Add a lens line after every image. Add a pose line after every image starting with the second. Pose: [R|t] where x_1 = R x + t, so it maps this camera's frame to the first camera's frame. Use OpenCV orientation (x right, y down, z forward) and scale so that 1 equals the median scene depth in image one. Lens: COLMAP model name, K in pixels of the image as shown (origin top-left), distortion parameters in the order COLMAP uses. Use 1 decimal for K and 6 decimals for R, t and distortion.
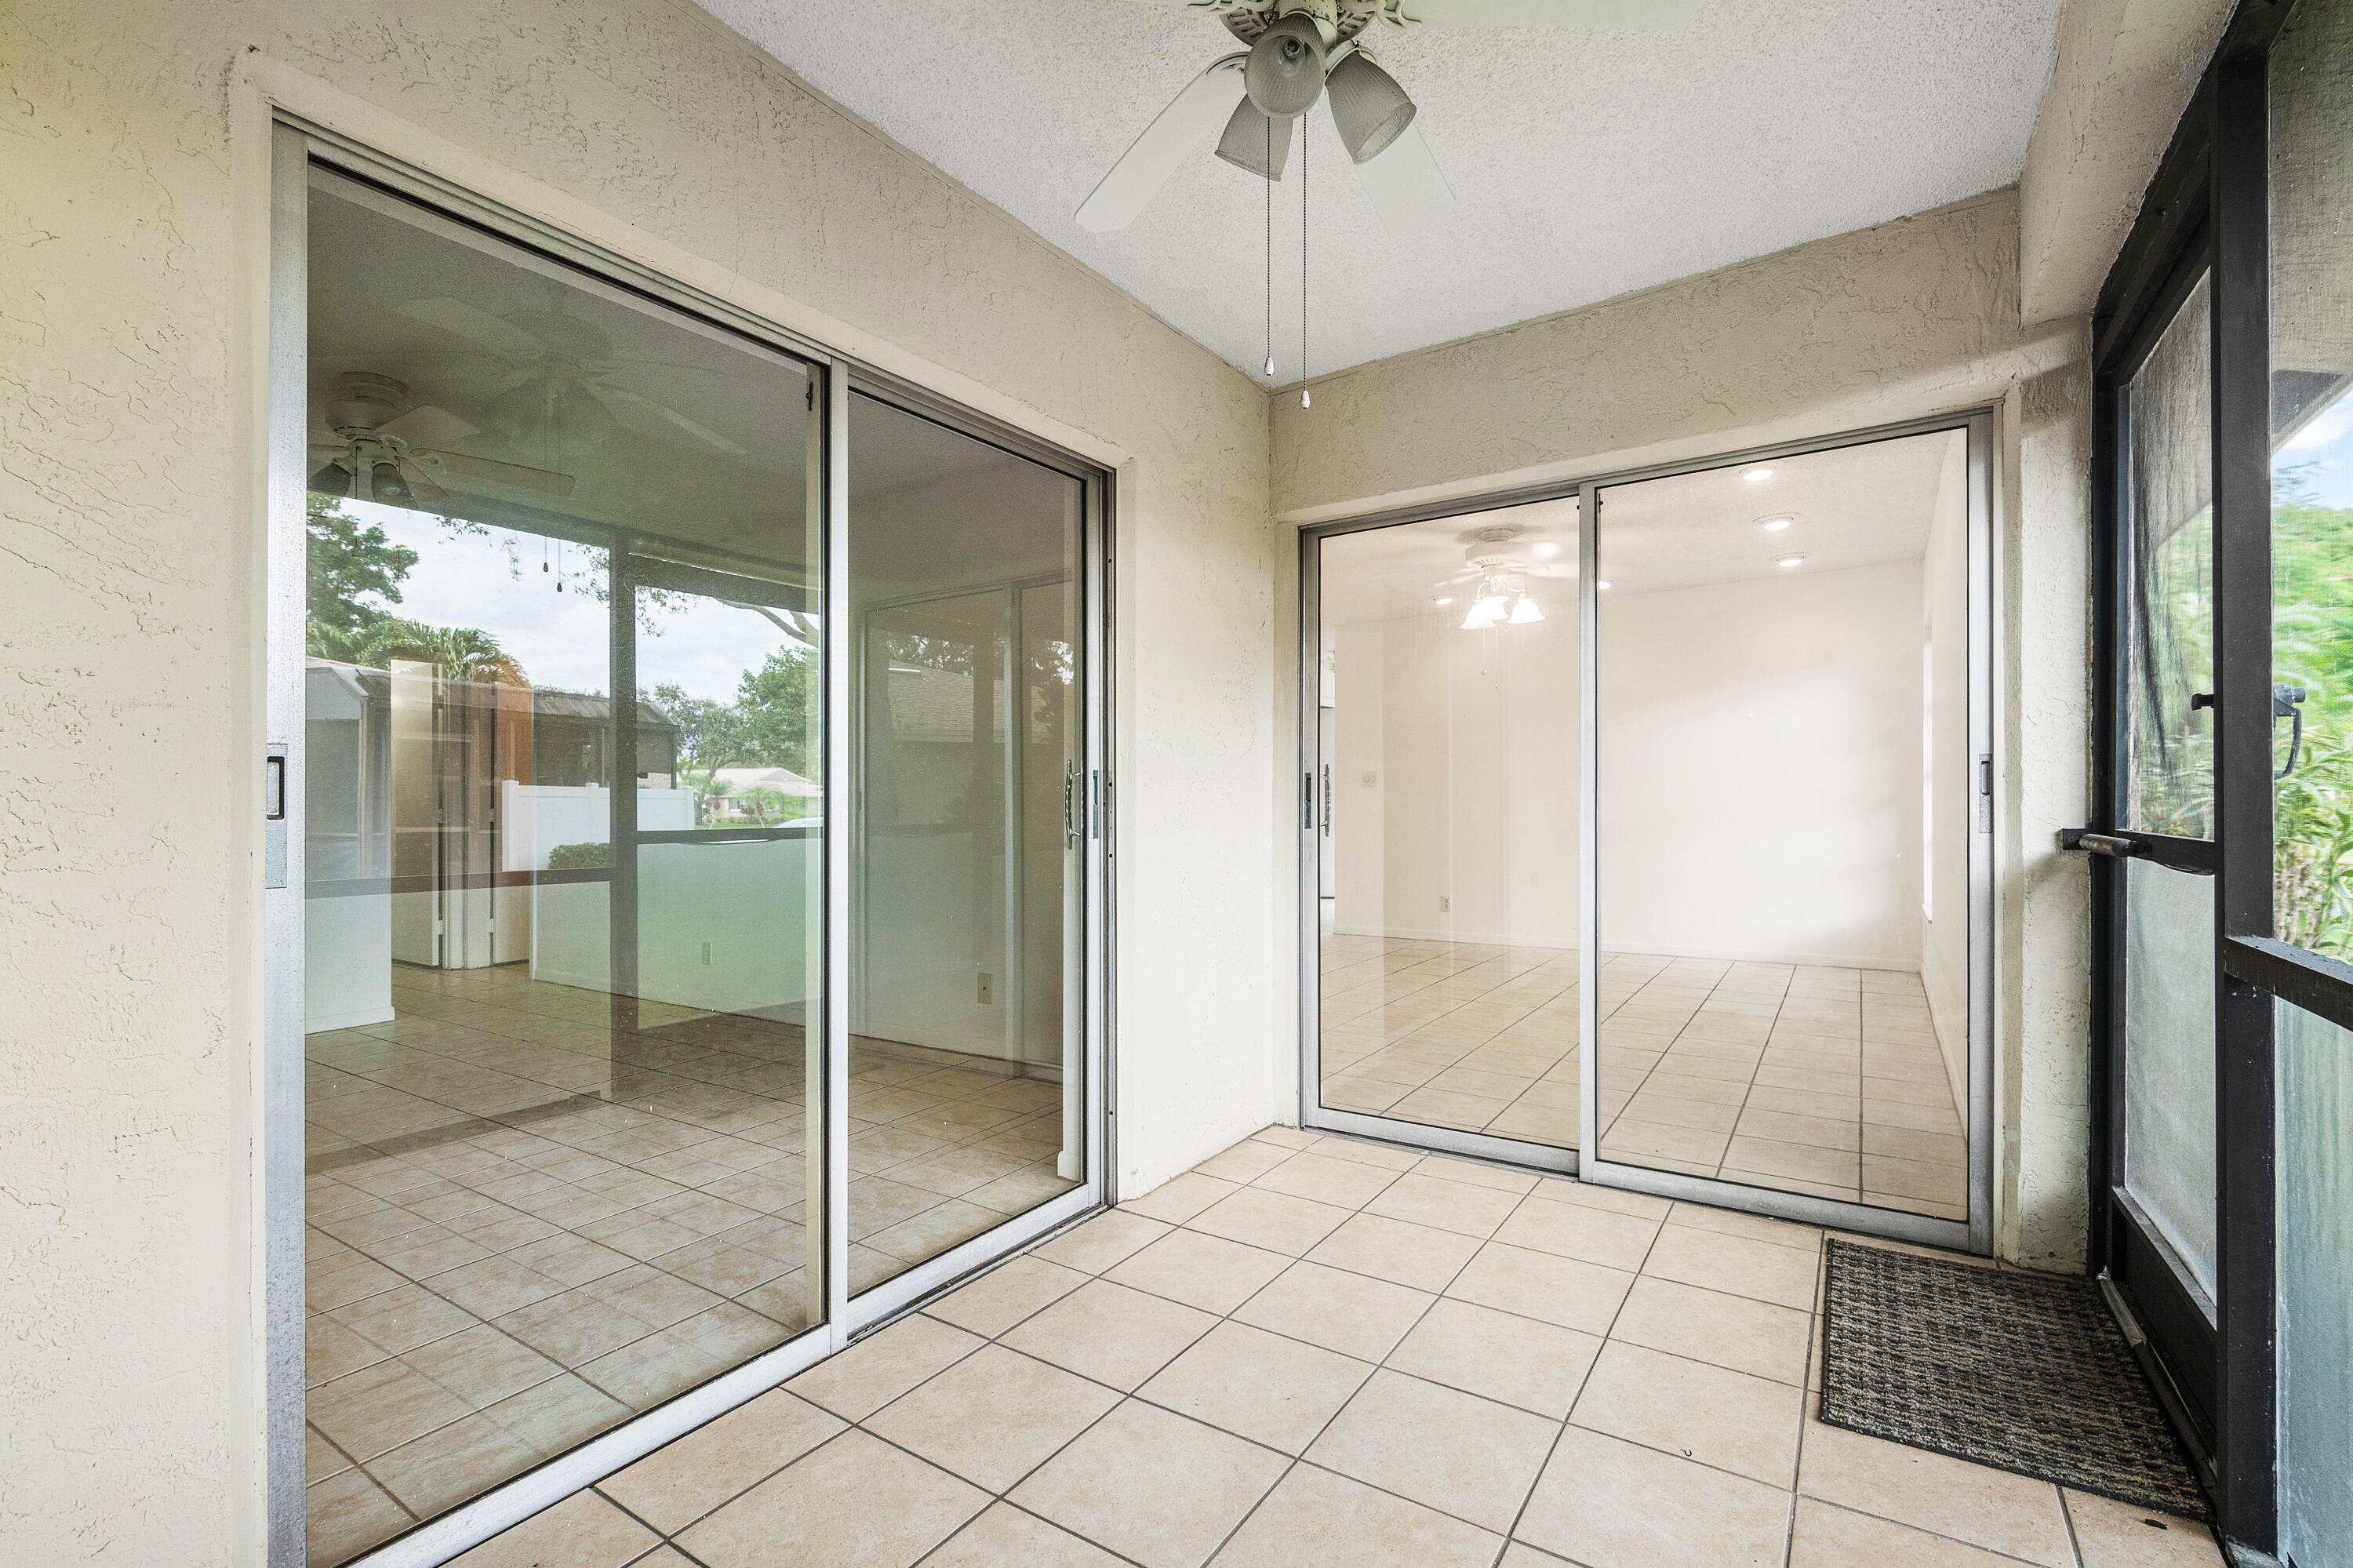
lens RADIAL K [[1034.6, 0, 1171.4], [0, 1034.6, 785.0], [0, 0, 1]] dist [-0.000629, 0.000082]
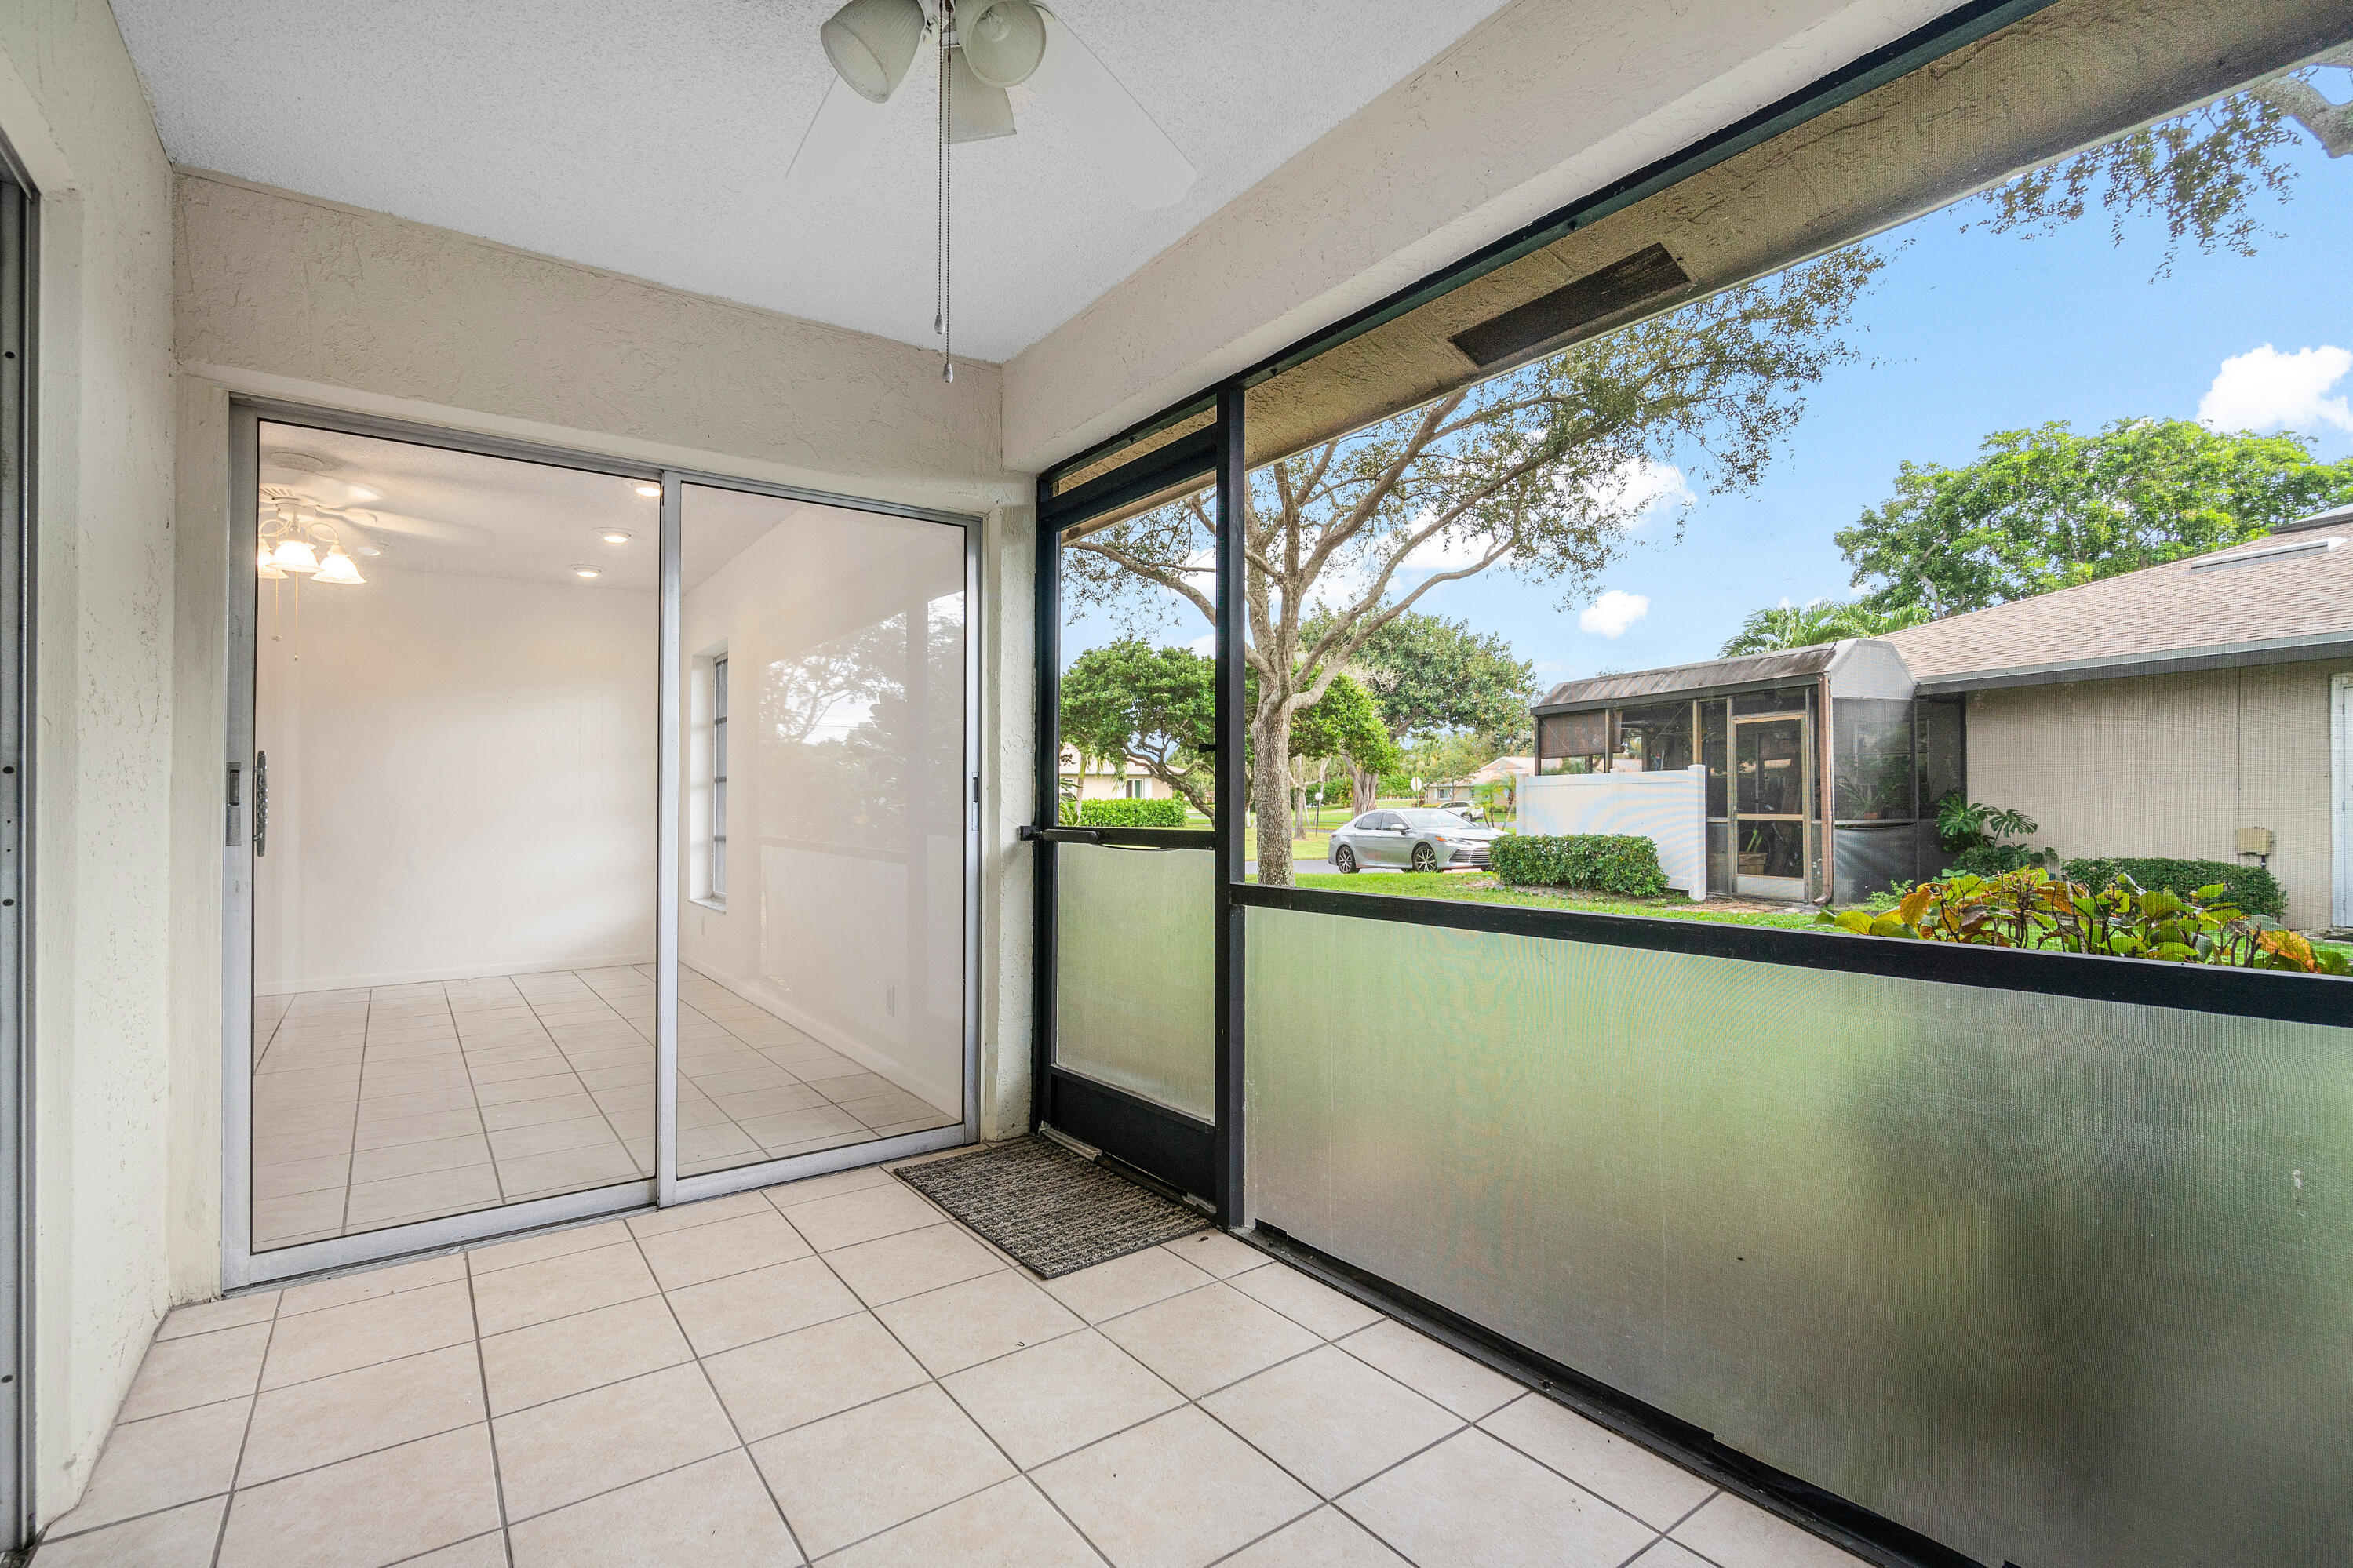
lens RADIAL K [[1034.4, 0, 1171.4], [0, 1034.4, 785.0], [0, 0, 1]] dist [-0.000629, 0.000082]
pose [[0.362661, 0.024462, 0.931600, -0.375564], [-0.016381, 0.999668, -0.019873, 0.009838], [-0.931777, -0.008054, 0.362941, 0.263322]]
